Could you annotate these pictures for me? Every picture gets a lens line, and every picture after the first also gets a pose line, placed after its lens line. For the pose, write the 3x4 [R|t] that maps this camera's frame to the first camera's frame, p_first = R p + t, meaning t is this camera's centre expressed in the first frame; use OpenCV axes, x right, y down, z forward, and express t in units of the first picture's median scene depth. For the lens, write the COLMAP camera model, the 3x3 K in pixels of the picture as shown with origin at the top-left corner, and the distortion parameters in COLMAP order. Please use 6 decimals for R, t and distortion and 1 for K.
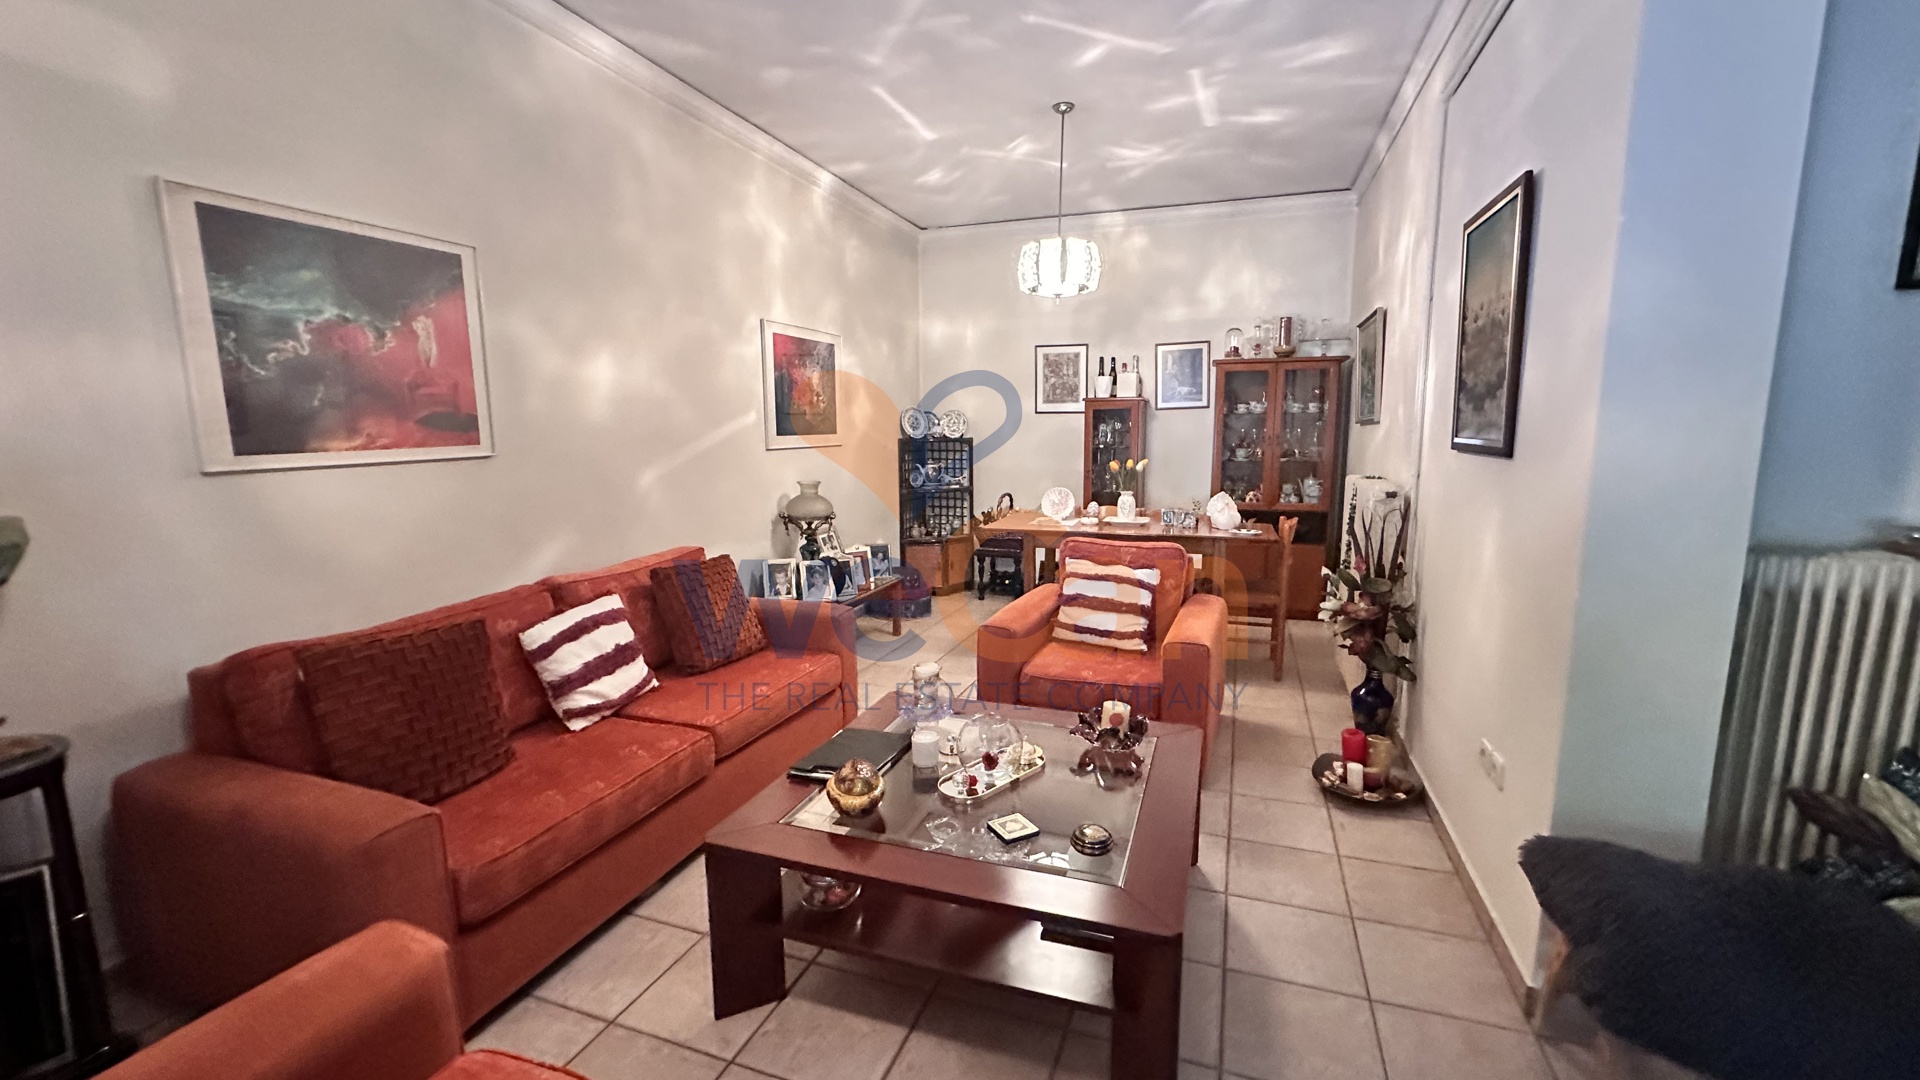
lens RADIAL K [[771.8, 0, 960.0], [0, 771.8, 540.0], [0, 0, 1]] dist [-0.001891, 0.000153]
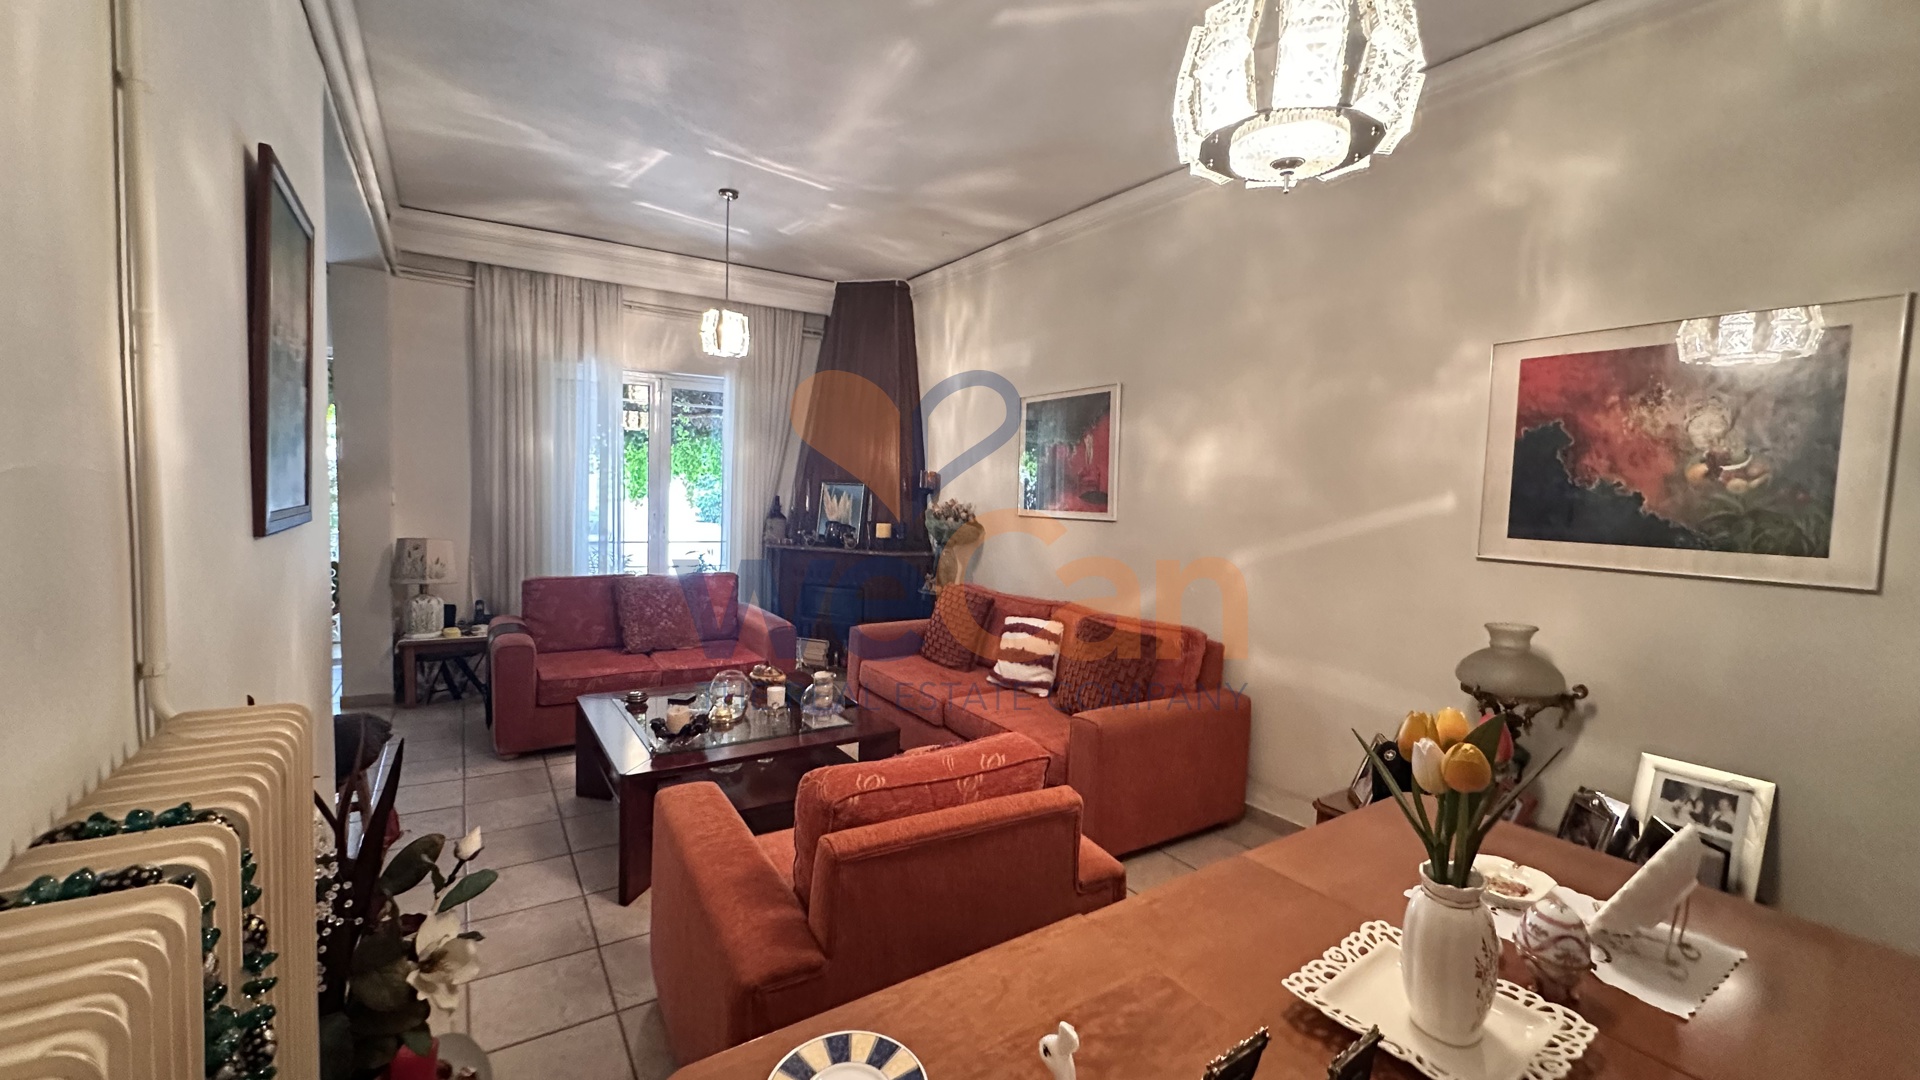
lens RADIAL K [[772.9, 0, 960.0], [0, 772.9, 540.0], [0, 0, 1]] dist [-0.004027, -0.000752]
pose [[-0.602754, 0.032323, -0.797272, 0.583995], [-0.153826, 0.975729, 0.155854, -0.204469], [0.782959, 0.216583, -0.583152, 1.295644]]
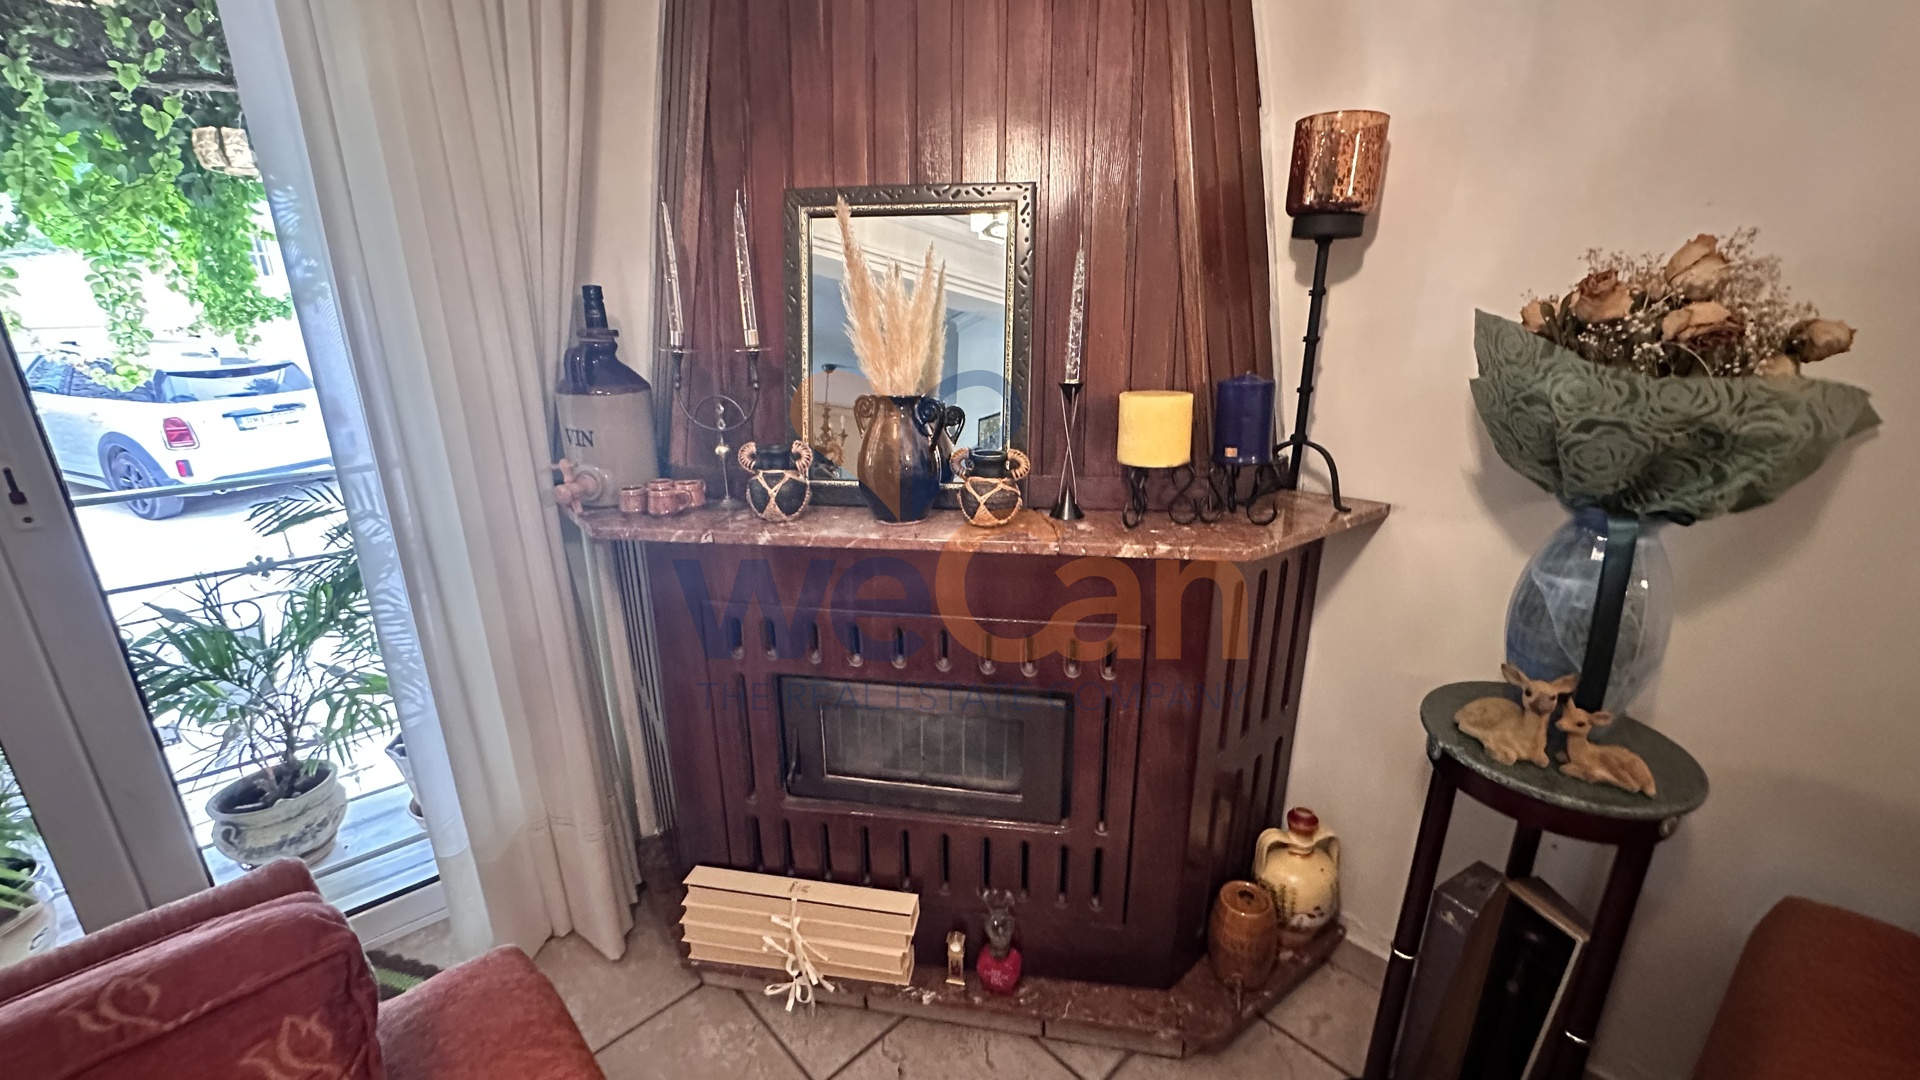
lens RADIAL K [[772.9, 0, 960.0], [0, 772.9, 540.0], [0, 0, 1]] dist [-0.004027, -0.000752]
pose [[-0.430561, 0.281208, -0.857636, -0.238440], [-0.126983, 0.921899, 0.366029, -0.022052], [0.893584, 0.266503, -0.361225, 0.315658]]
